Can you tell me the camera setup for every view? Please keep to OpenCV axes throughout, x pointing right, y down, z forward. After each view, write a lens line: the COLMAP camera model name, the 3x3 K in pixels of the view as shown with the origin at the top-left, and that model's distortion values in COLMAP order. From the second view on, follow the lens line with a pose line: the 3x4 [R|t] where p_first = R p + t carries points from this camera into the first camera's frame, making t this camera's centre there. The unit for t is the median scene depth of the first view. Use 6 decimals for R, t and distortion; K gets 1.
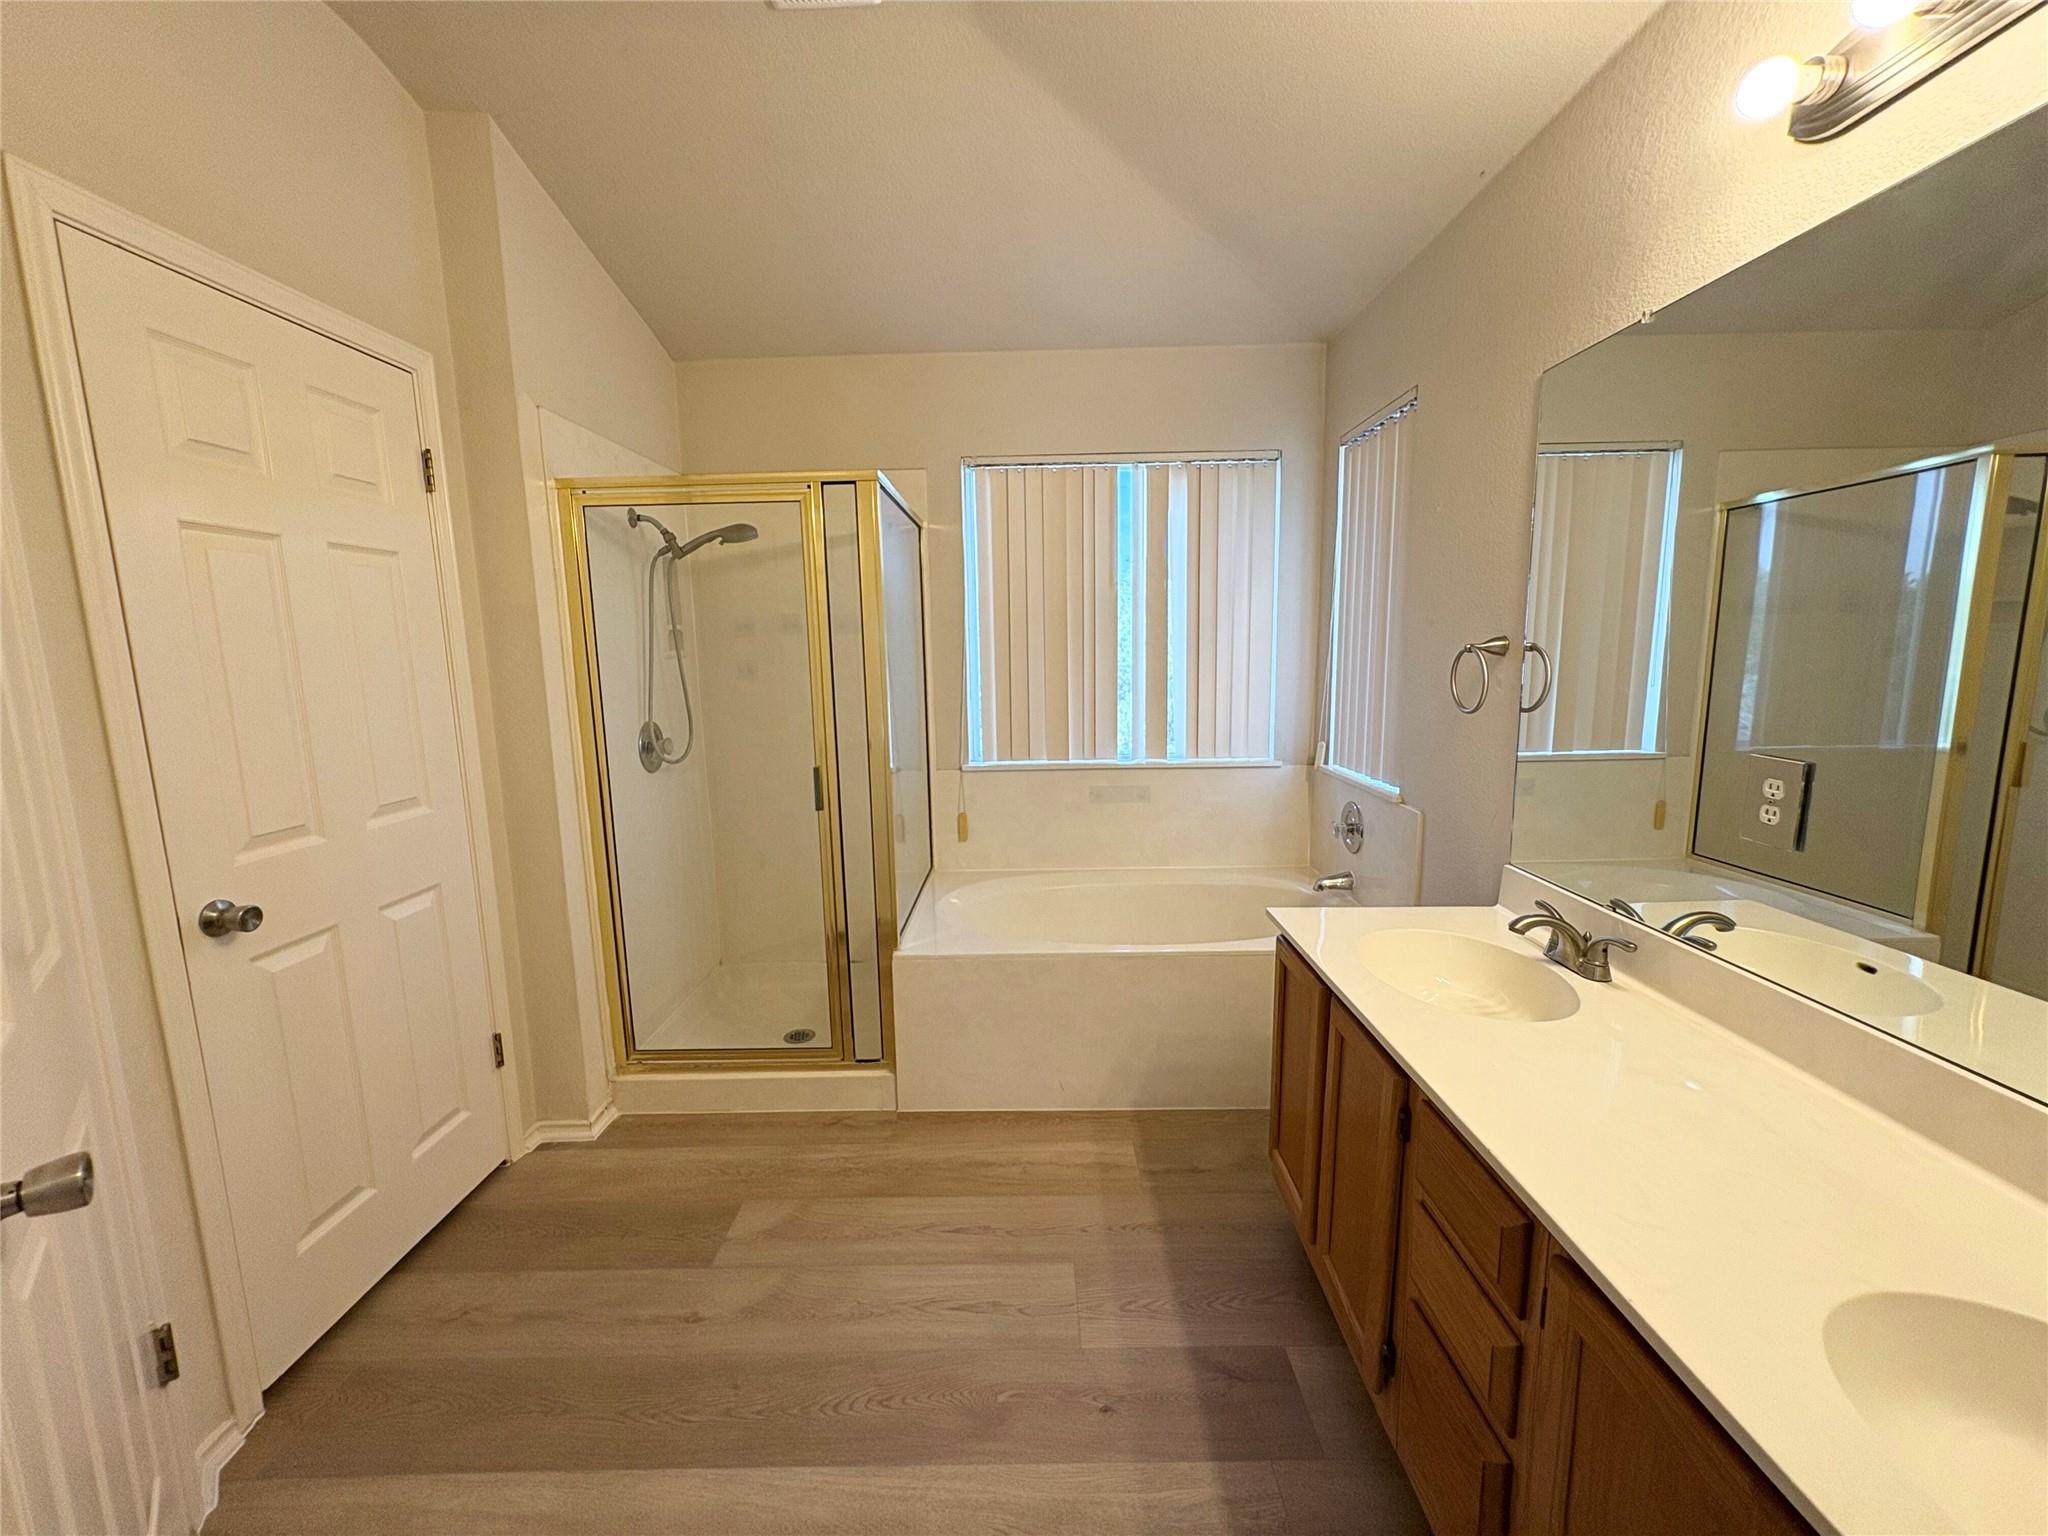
lens RADIAL K [[818.8, 0, 1022.6], [0, 818.8, 766.6], [0, 0, 1]] dist [-0.001241, 0.001622]
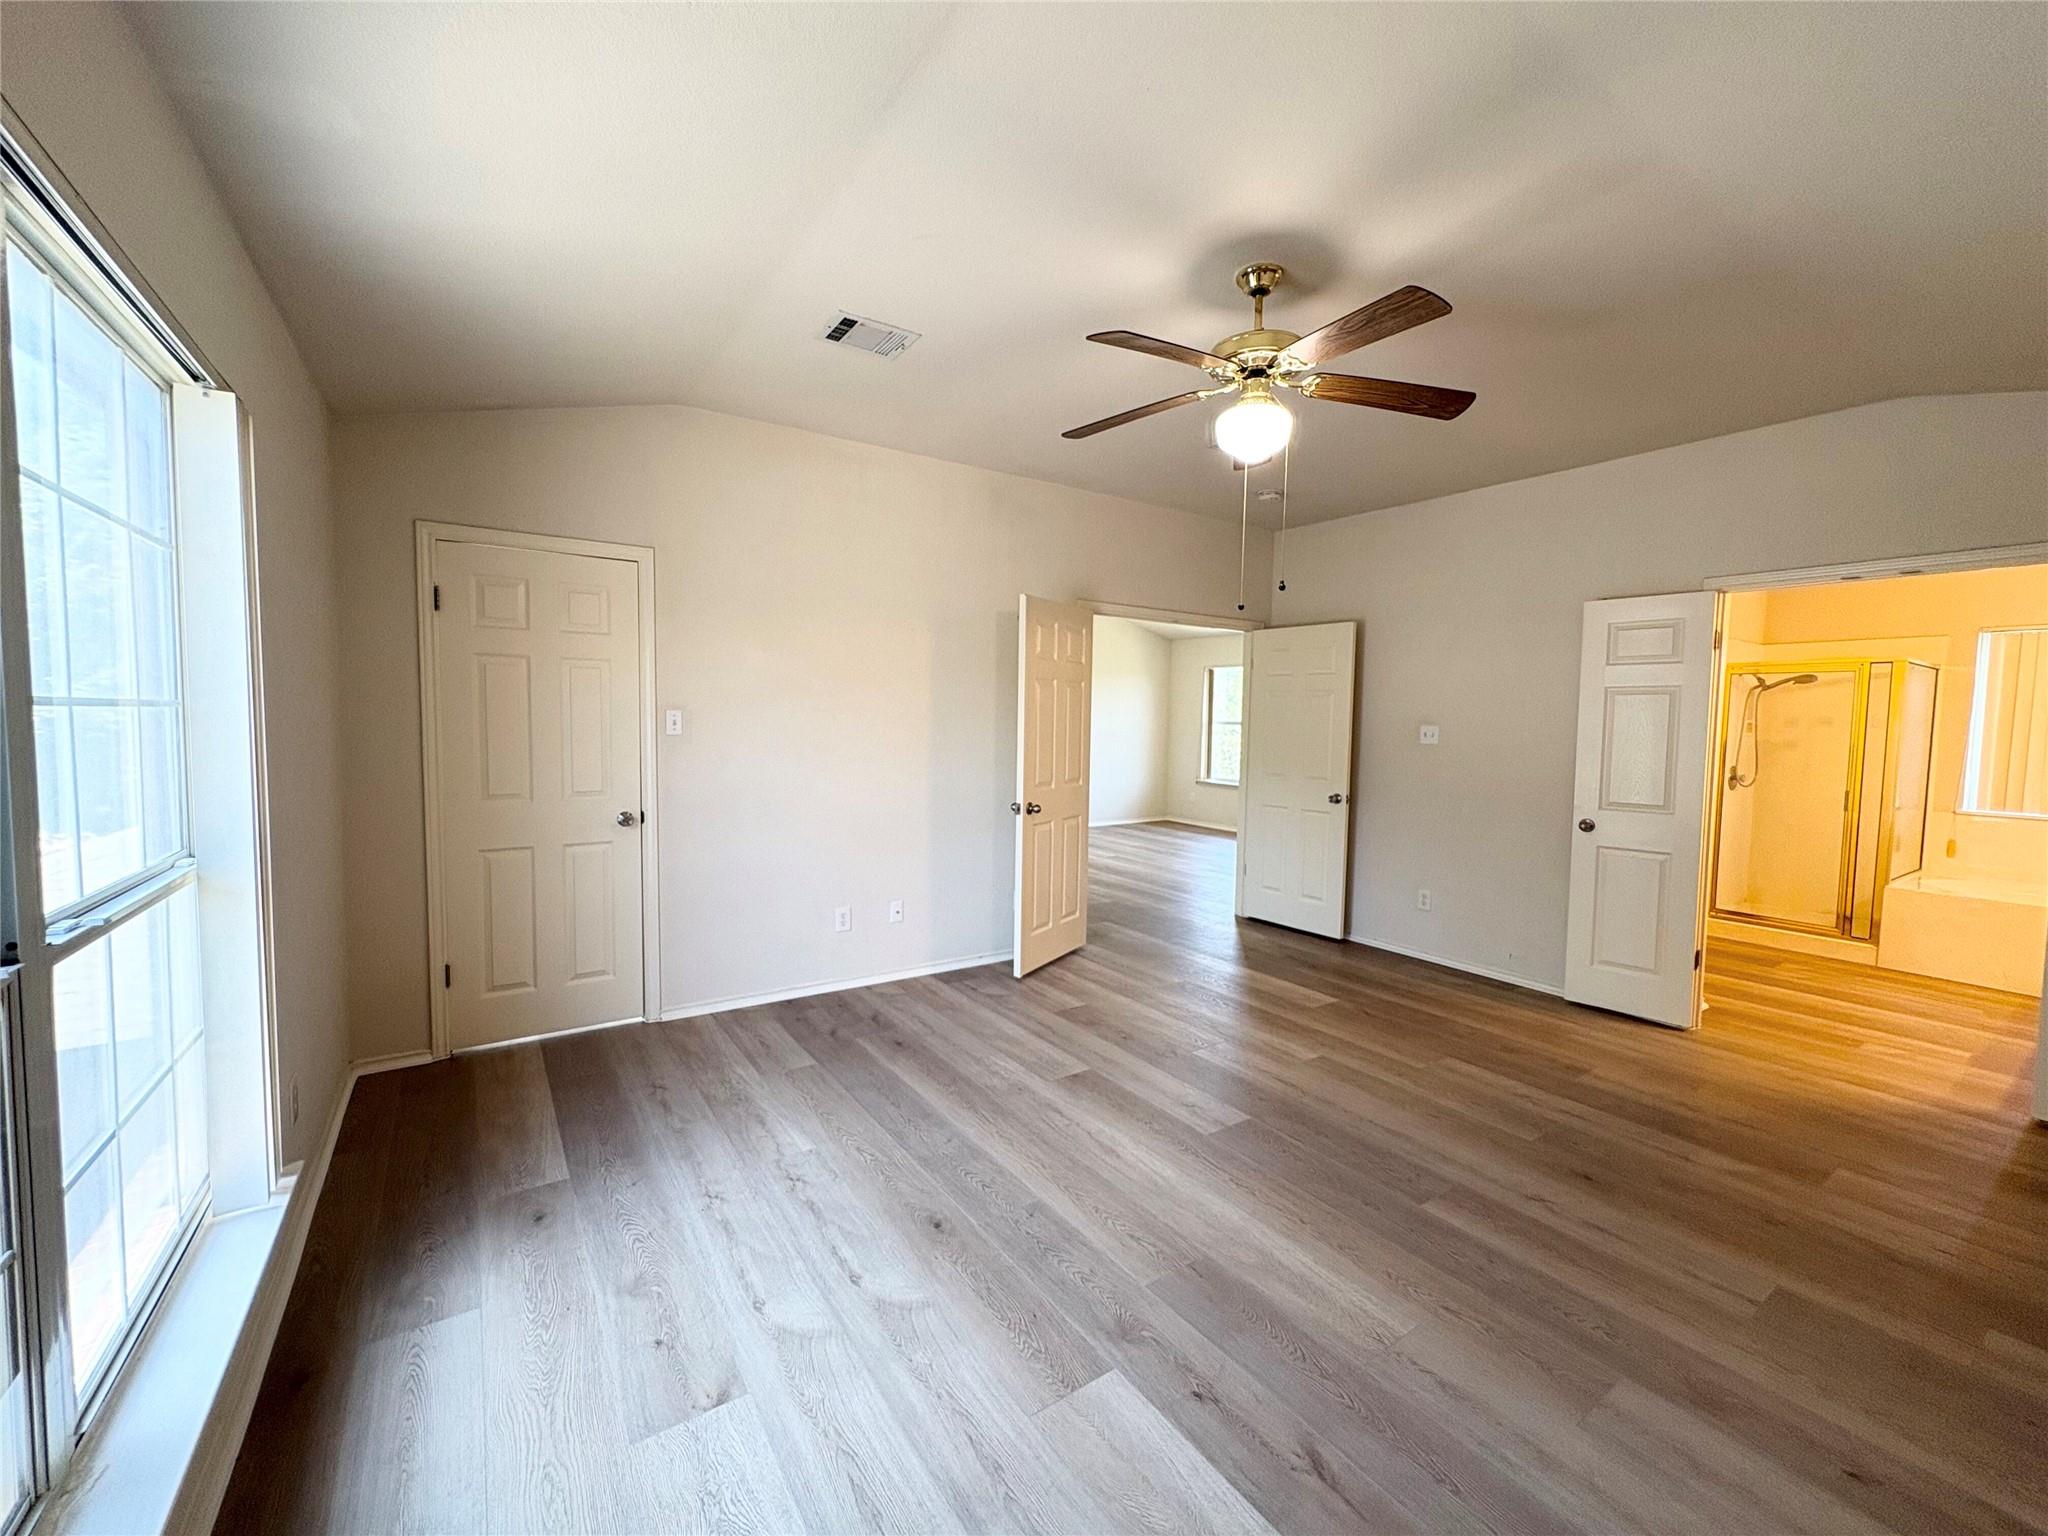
lens RADIAL K [[818.8, 0, 1036.4], [0, 818.8, 769.2], [0, 0, 1]] dist [-0.001241, 0.001622]
pose [[0.571323, 0.081422, -0.816676, 0.263193], [-0.150379, 0.988606, -0.006637, 0.260399], [0.806831, 0.126603, 0.577058, -1.829636]]
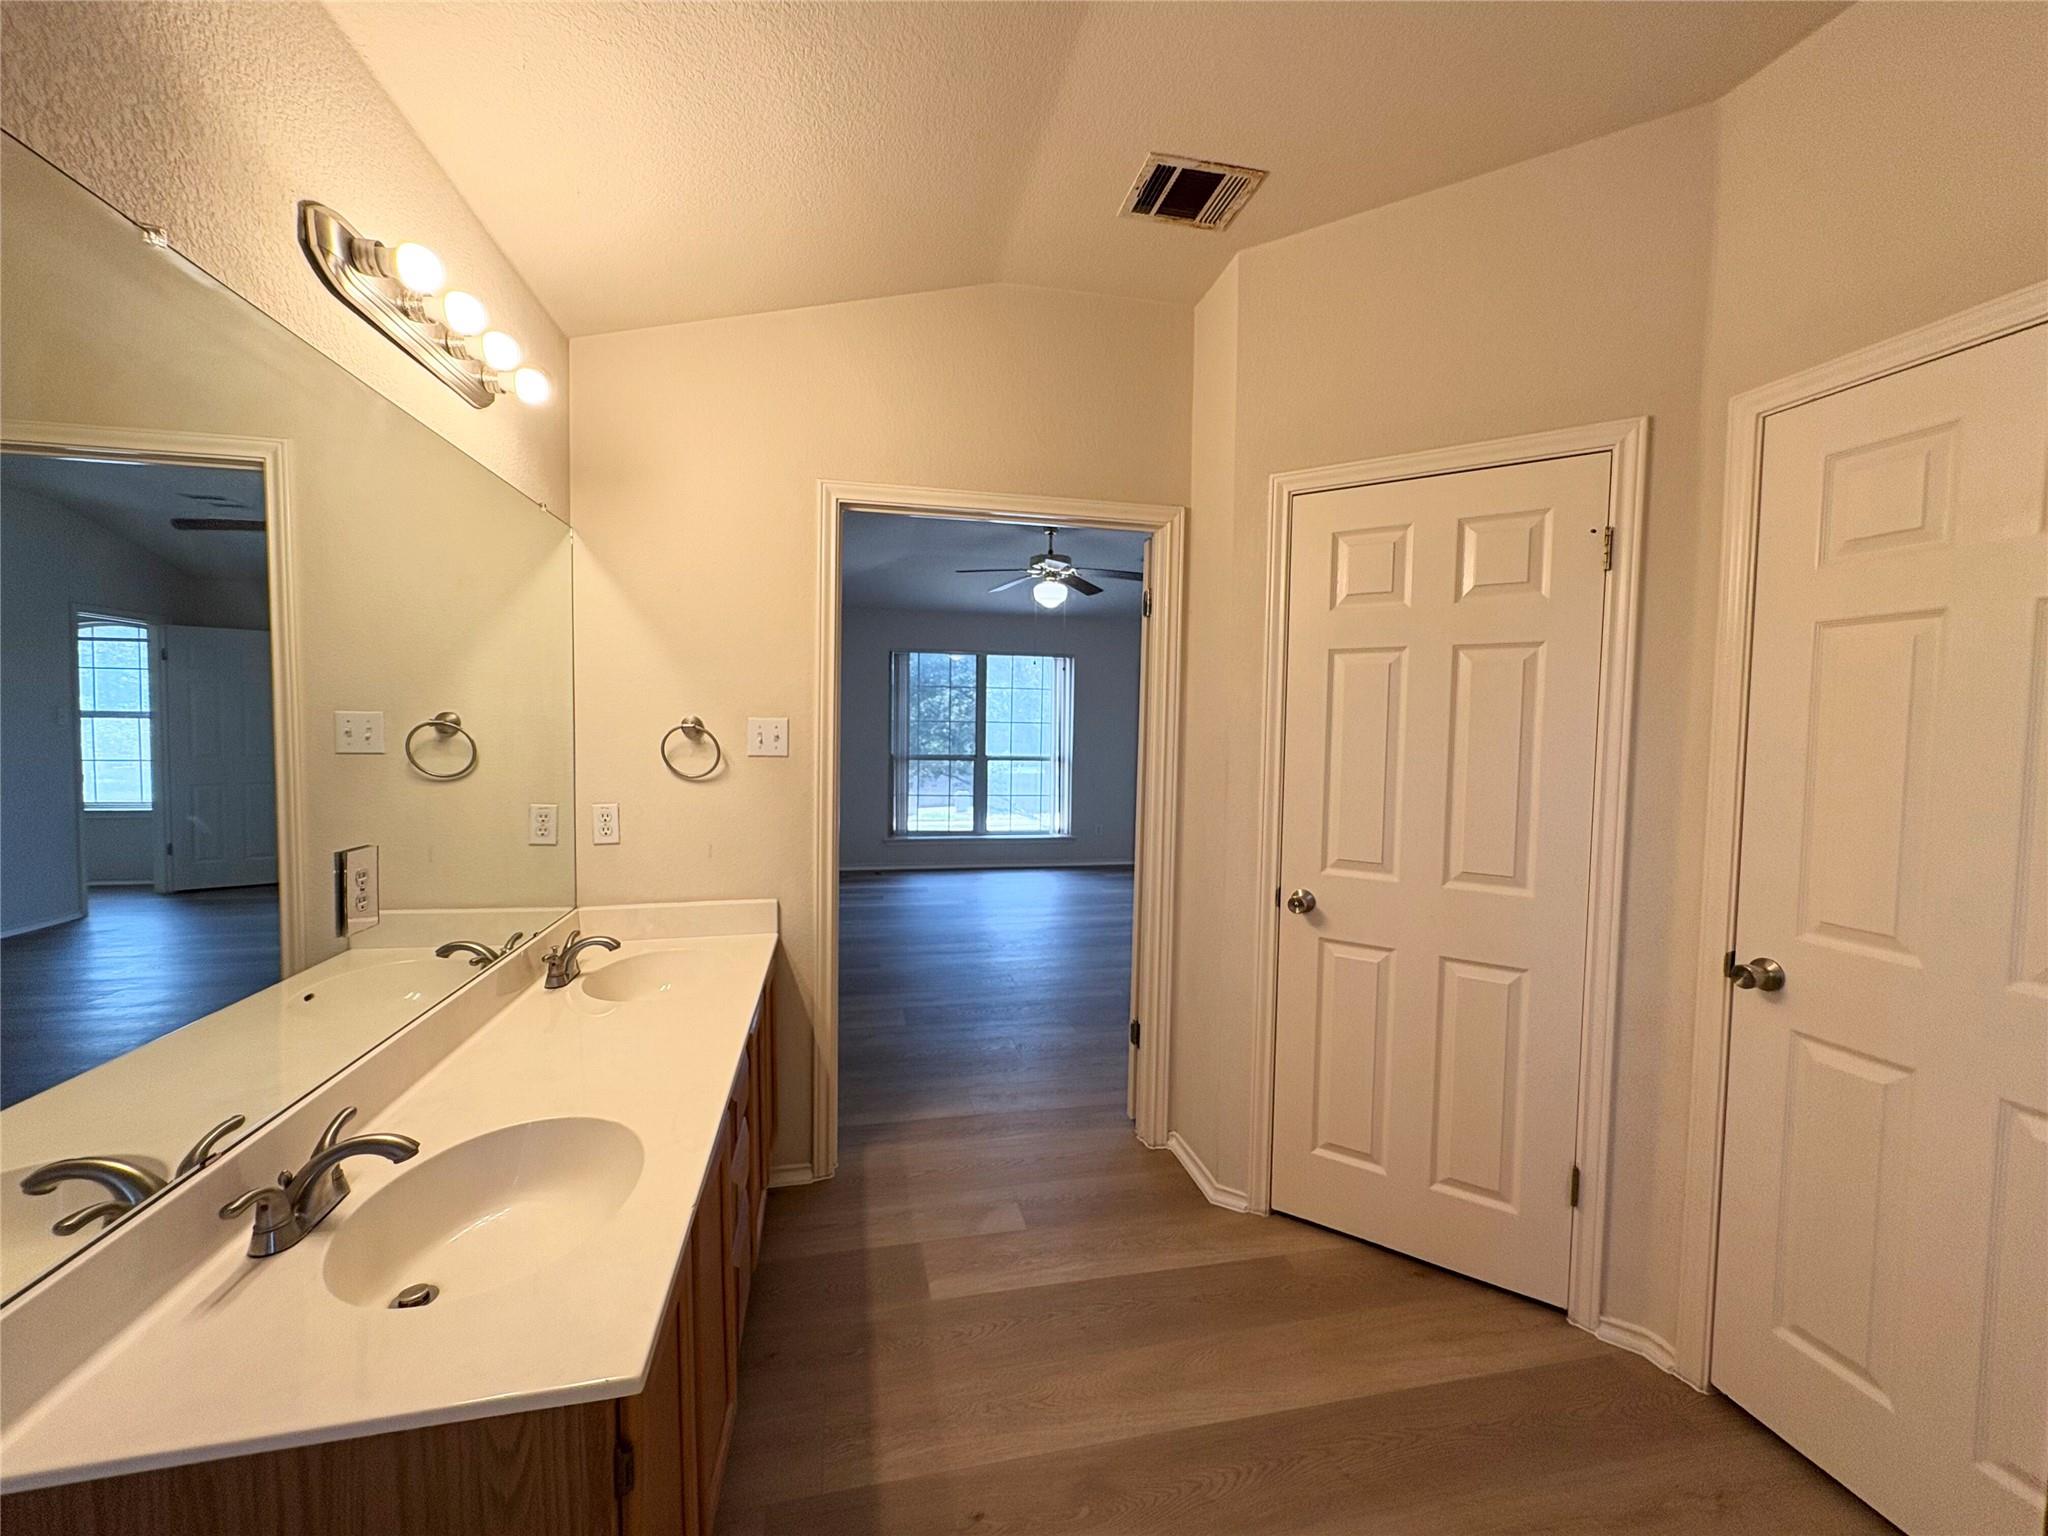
lens RADIAL K [[818.8, 0, 1024.5], [0, 818.8, 767.2], [0, 0, 1]] dist [-0.001241, 0.001622]
pose [[-0.977717, 0.018568, -0.209103, 0.211786], [-0.023243, 0.980381, 0.195734, -0.255331], [0.208635, 0.196233, -0.958104, 1.597093]]
